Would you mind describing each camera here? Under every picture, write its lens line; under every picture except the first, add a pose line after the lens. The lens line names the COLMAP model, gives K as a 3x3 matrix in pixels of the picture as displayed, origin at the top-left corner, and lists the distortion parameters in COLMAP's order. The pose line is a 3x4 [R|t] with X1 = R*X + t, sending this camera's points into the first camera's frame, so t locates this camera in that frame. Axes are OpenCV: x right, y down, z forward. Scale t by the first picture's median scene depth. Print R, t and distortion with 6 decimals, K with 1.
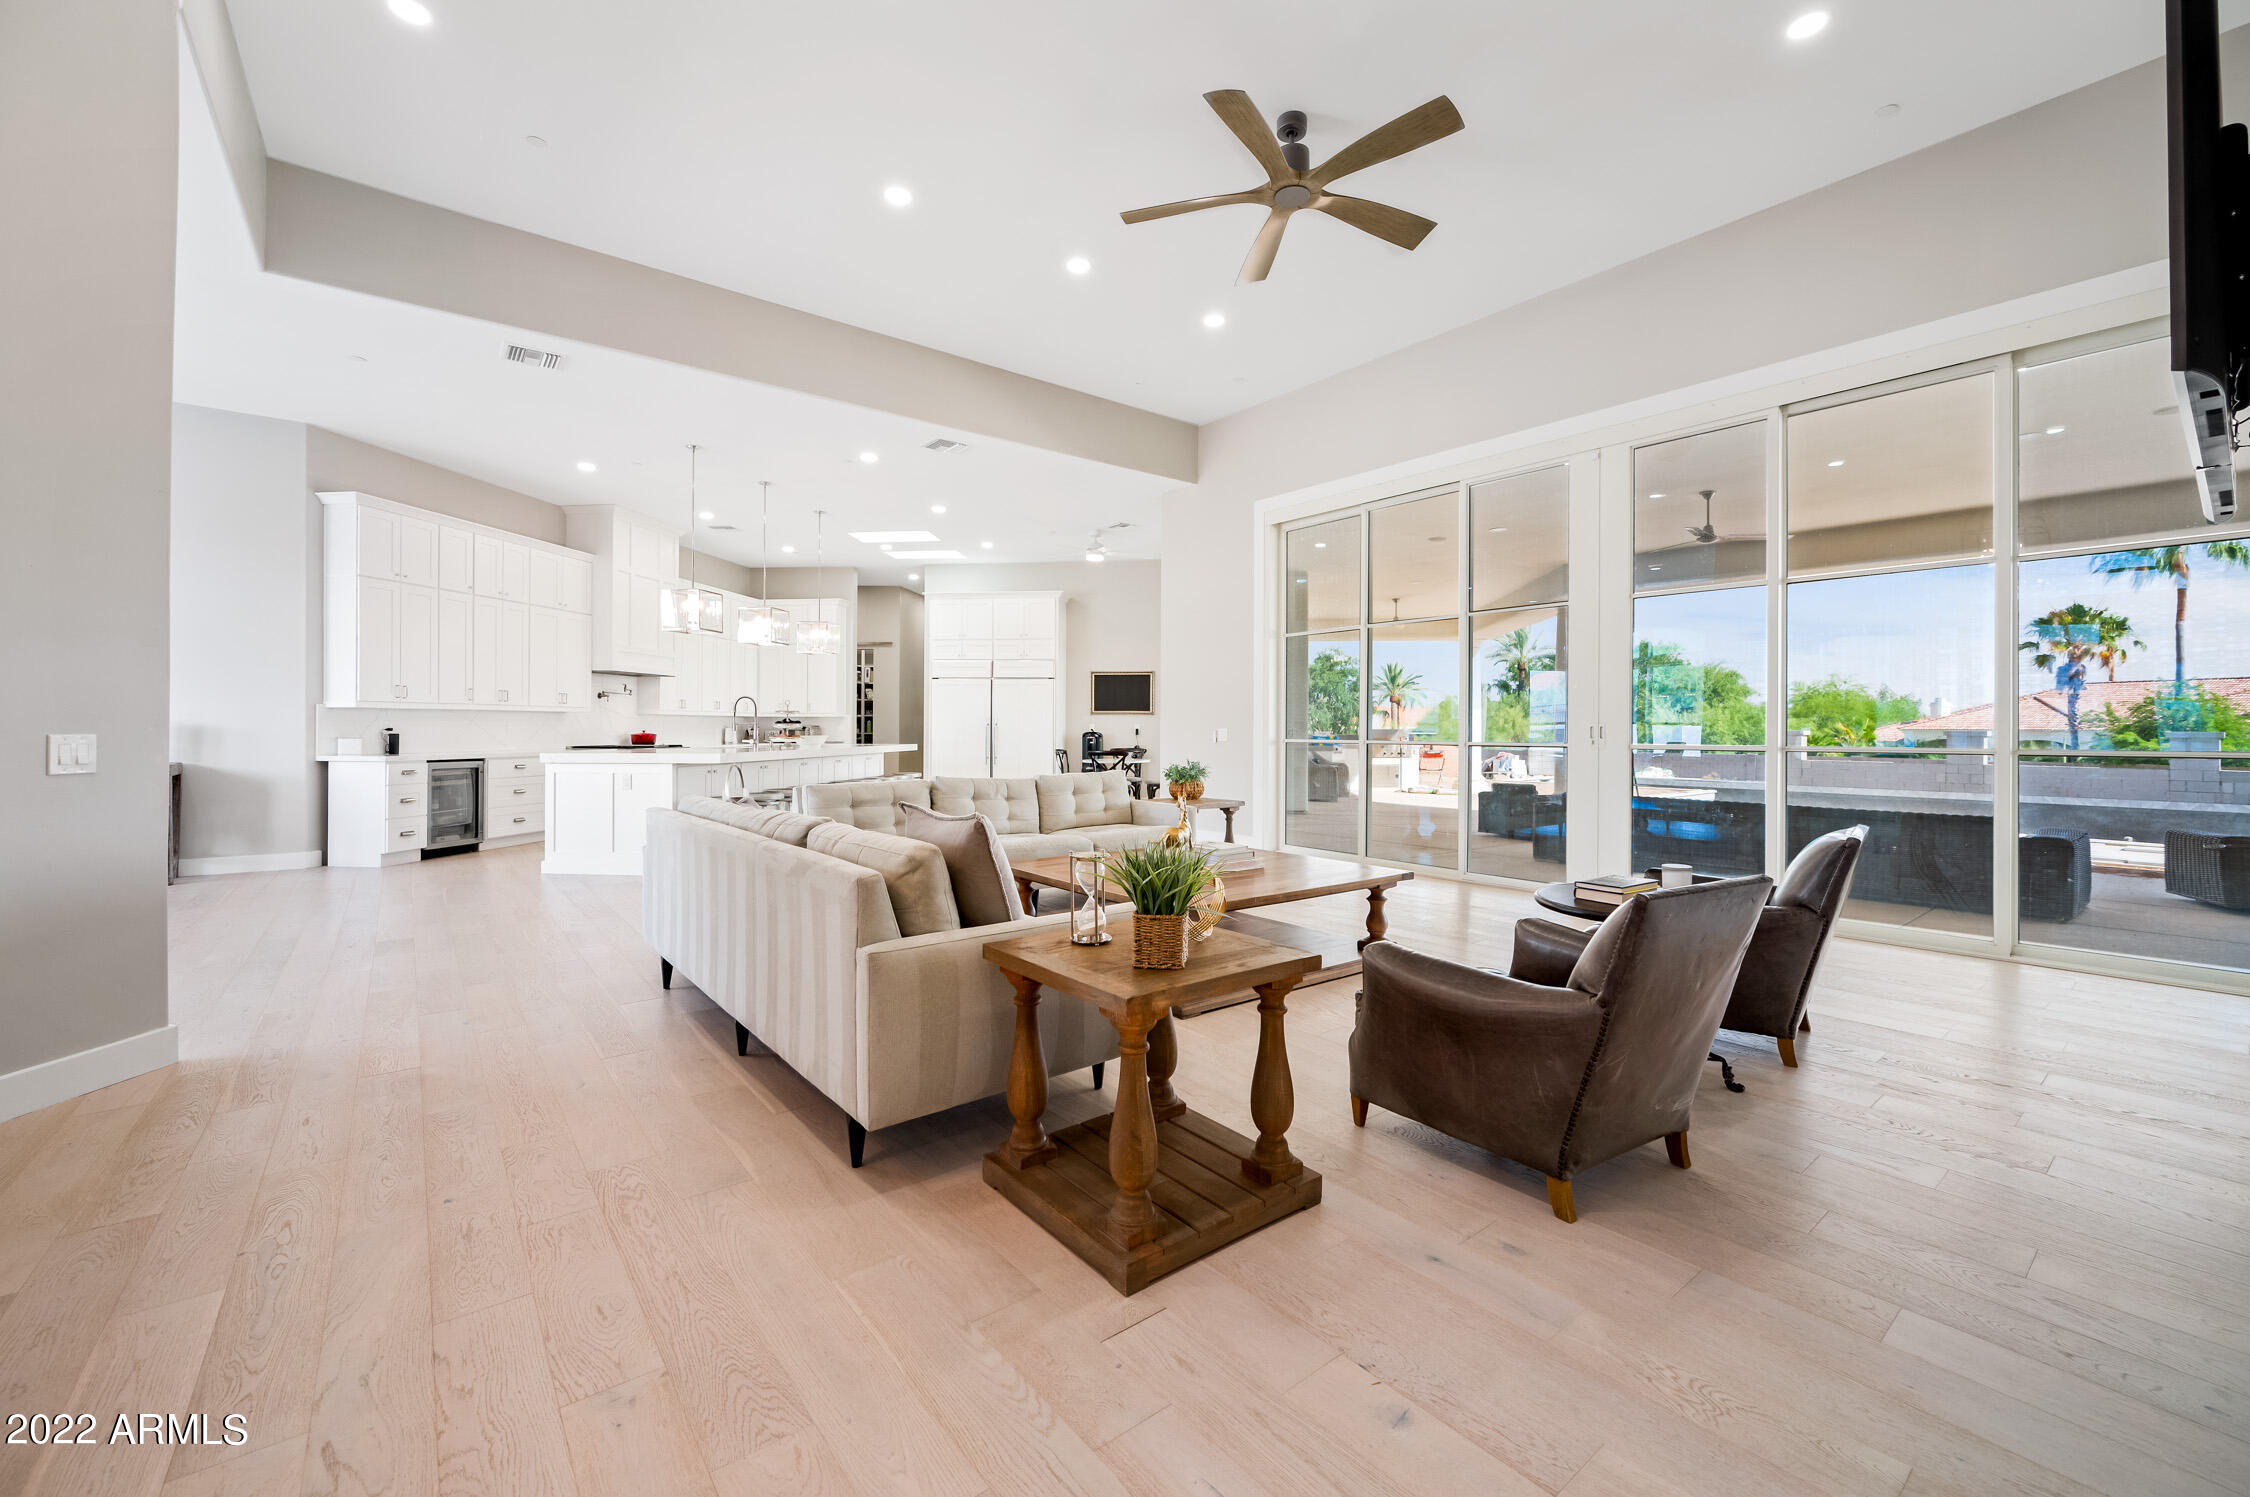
lens RADIAL K [[896.6, 0, 1126.0], [0, 896.6, 732.8], [0, 0, 1]] dist [-0.000810, 0.000061]
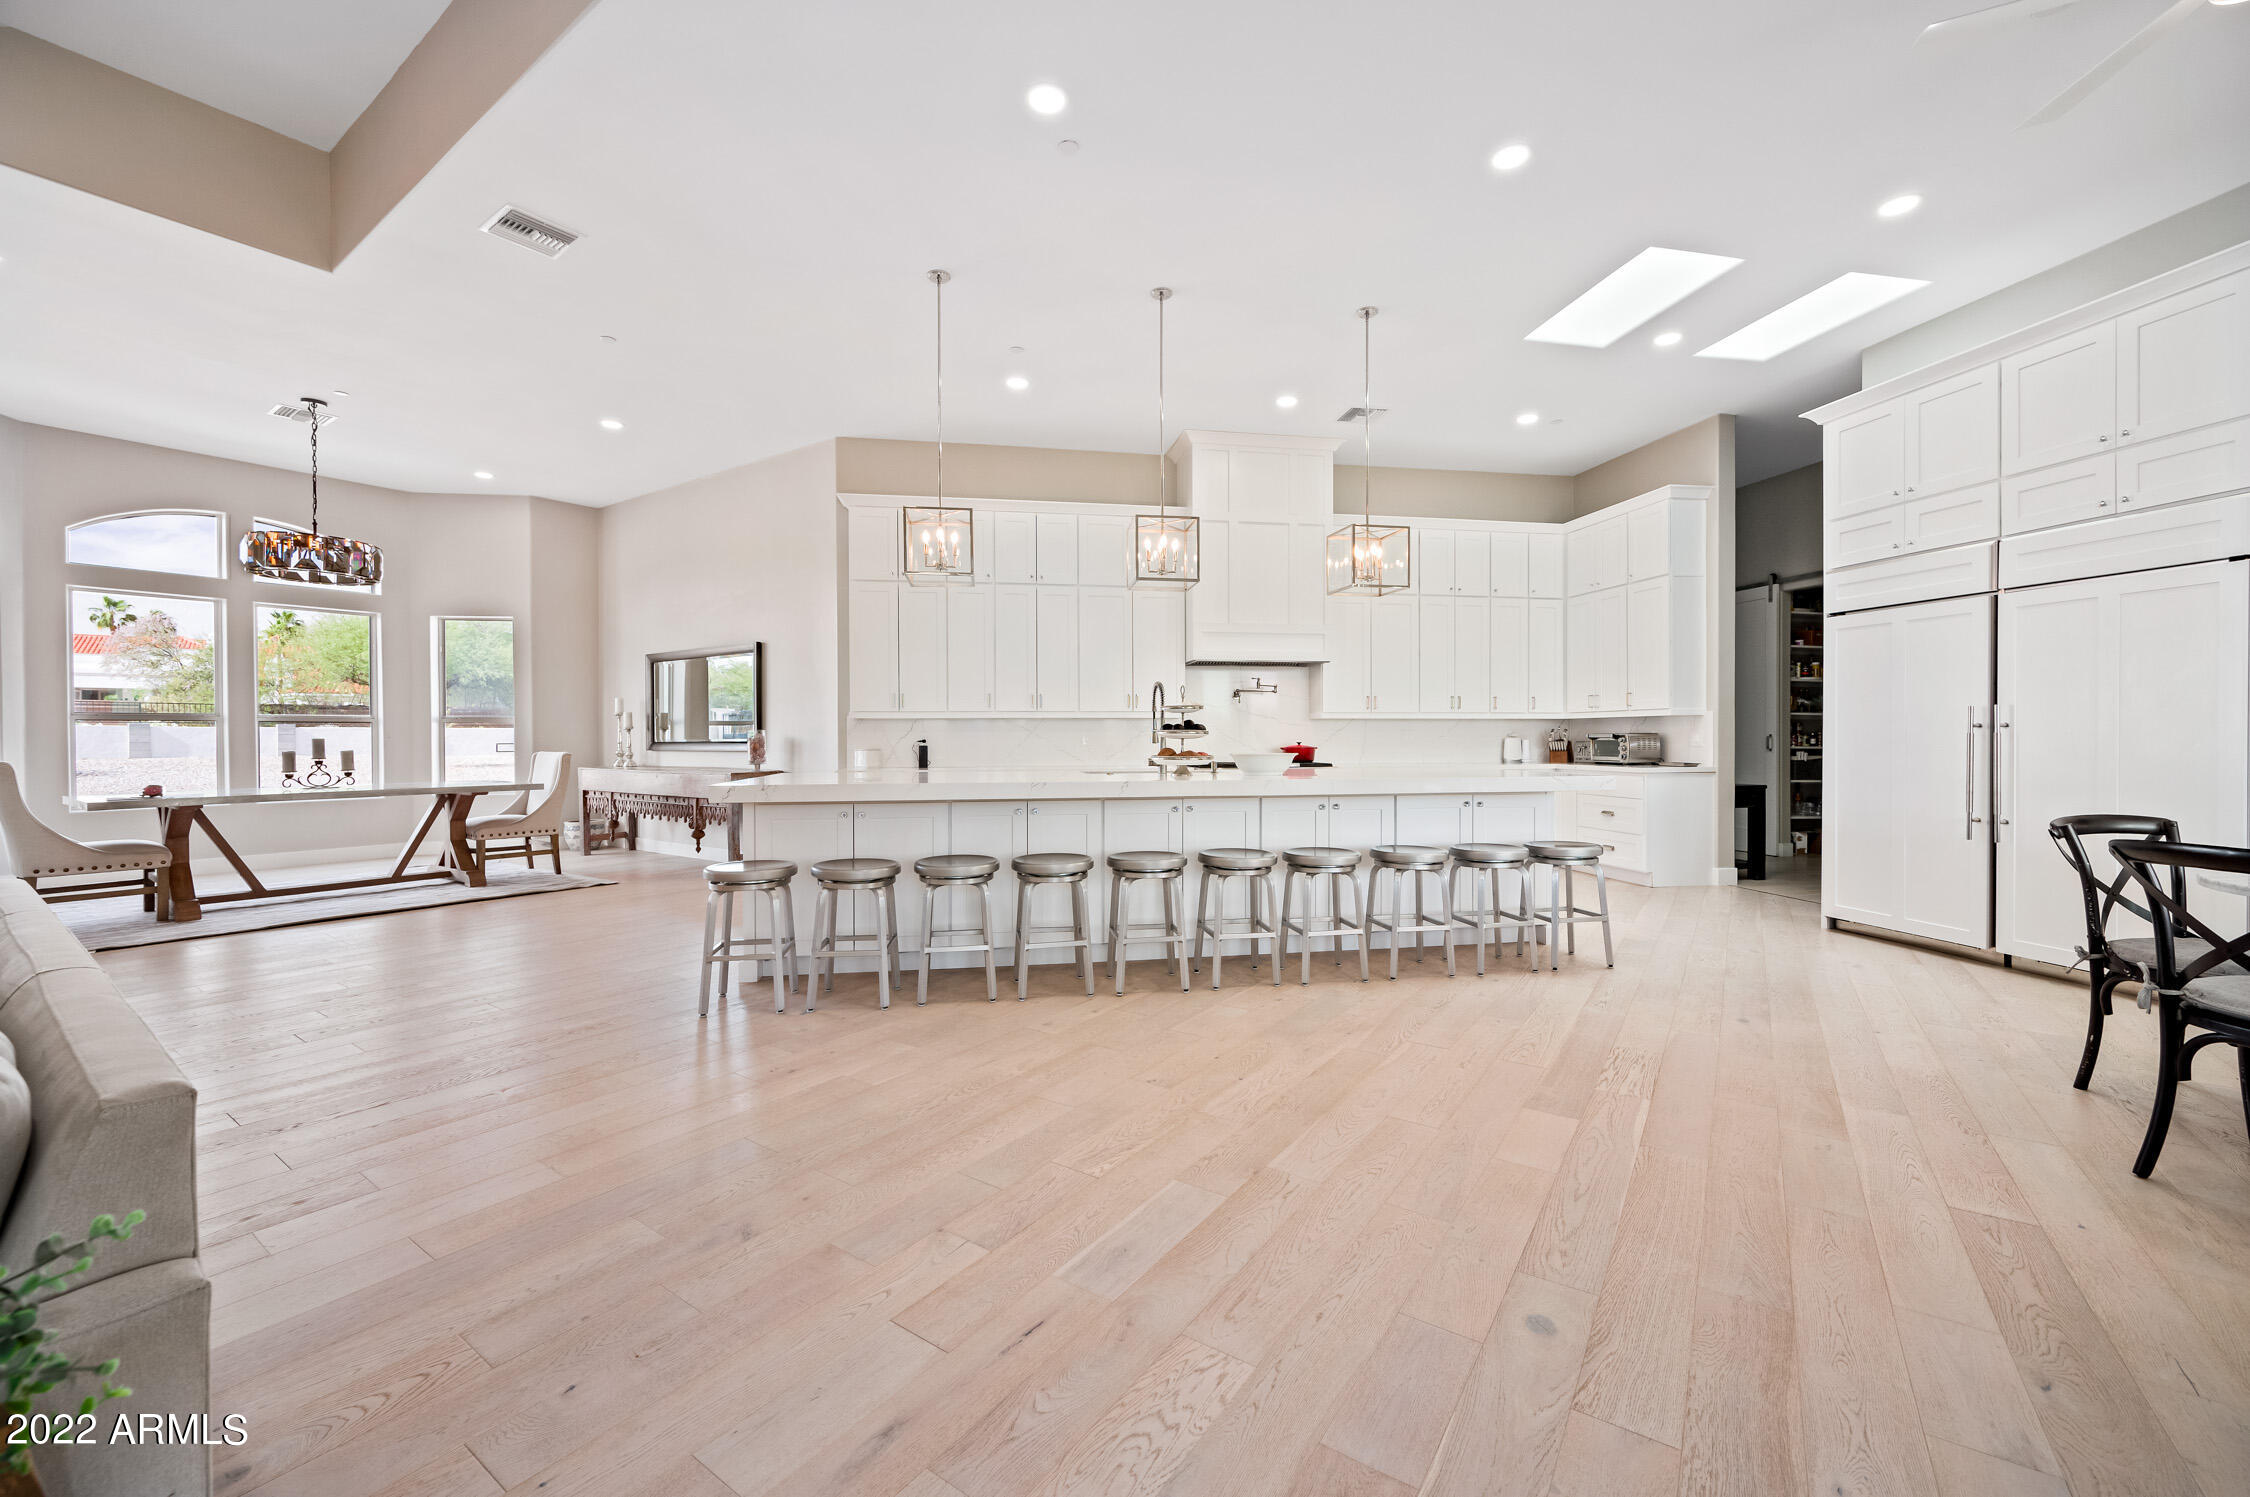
lens RADIAL K [[894.7, 0, 1132.1], [0, 894.7, 745.5], [0, 0, 1]] dist [-0.000022, -0.000124]
pose [[0.286164, 0.005230, -0.958166, 0.101332], [-0.001040, 0.999986, 0.005148, -0.003489], [0.958180, -0.000477, 0.286165, 0.737500]]
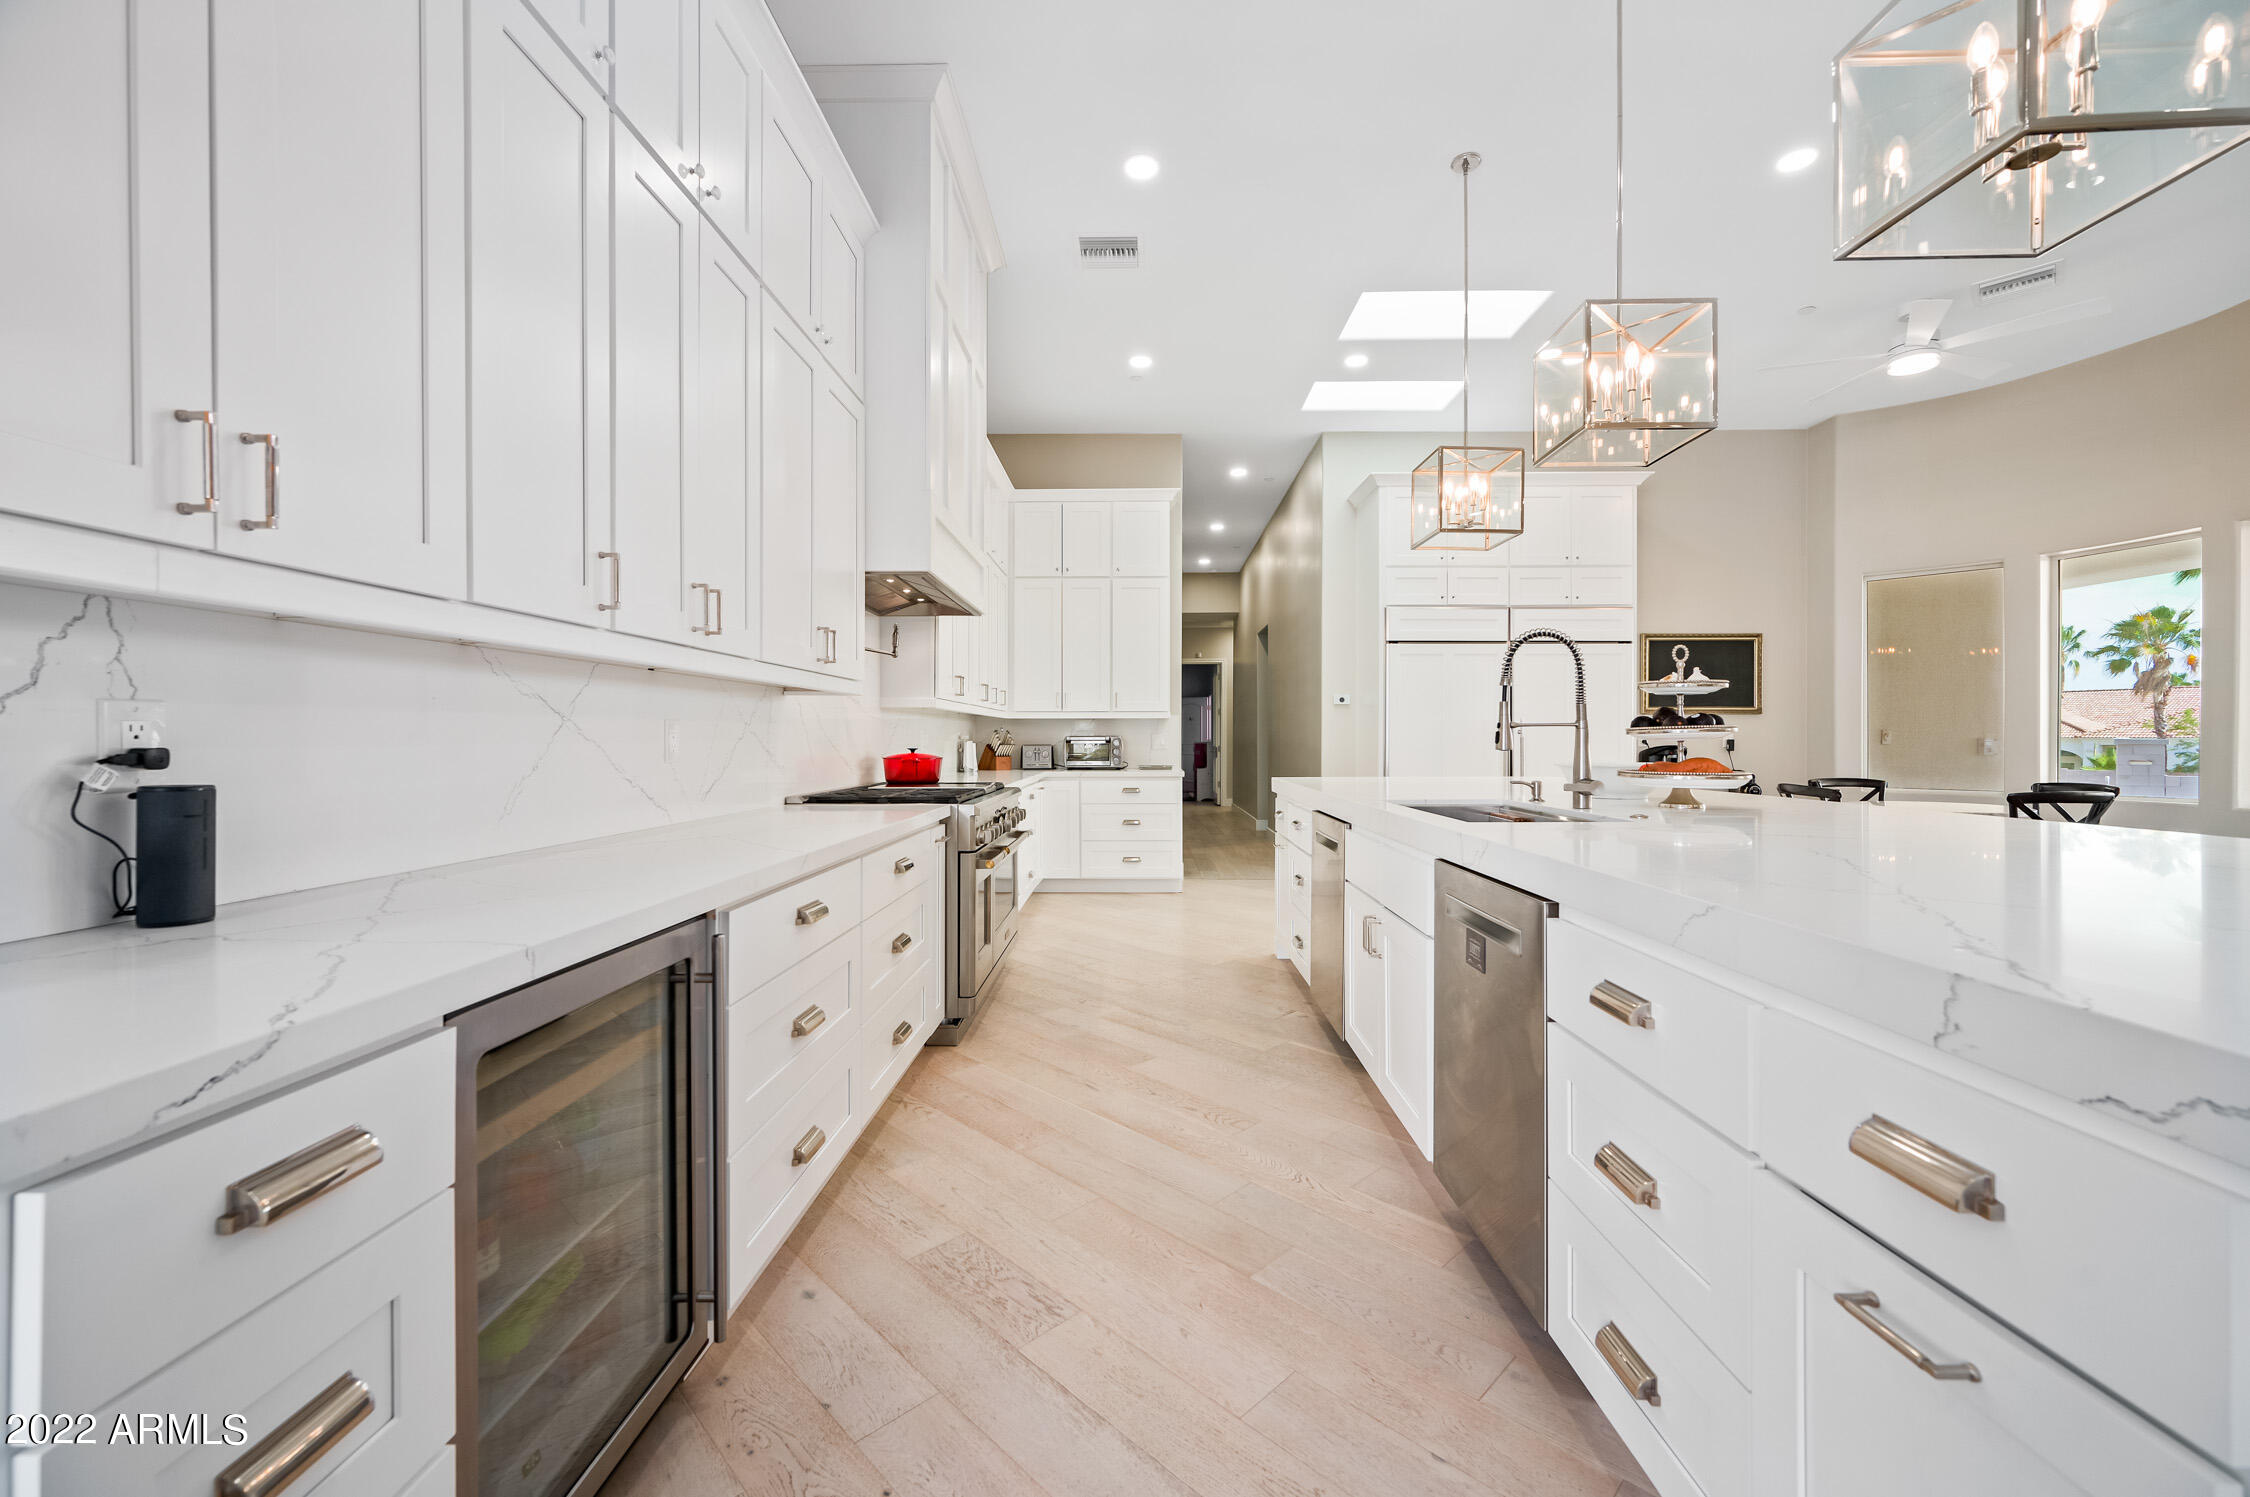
lens RADIAL K [[890.5, 0, 1127.4], [0, 890.5, 739.0], [0, 0, 1]] dist [0.000250, -0.000147]
pose [[0.995170, -0.002657, 0.098128, -0.526883], [0.003147, 0.999983, -0.004832, -0.004624], [-0.098113, 0.005117, 0.995162, 0.654653]]
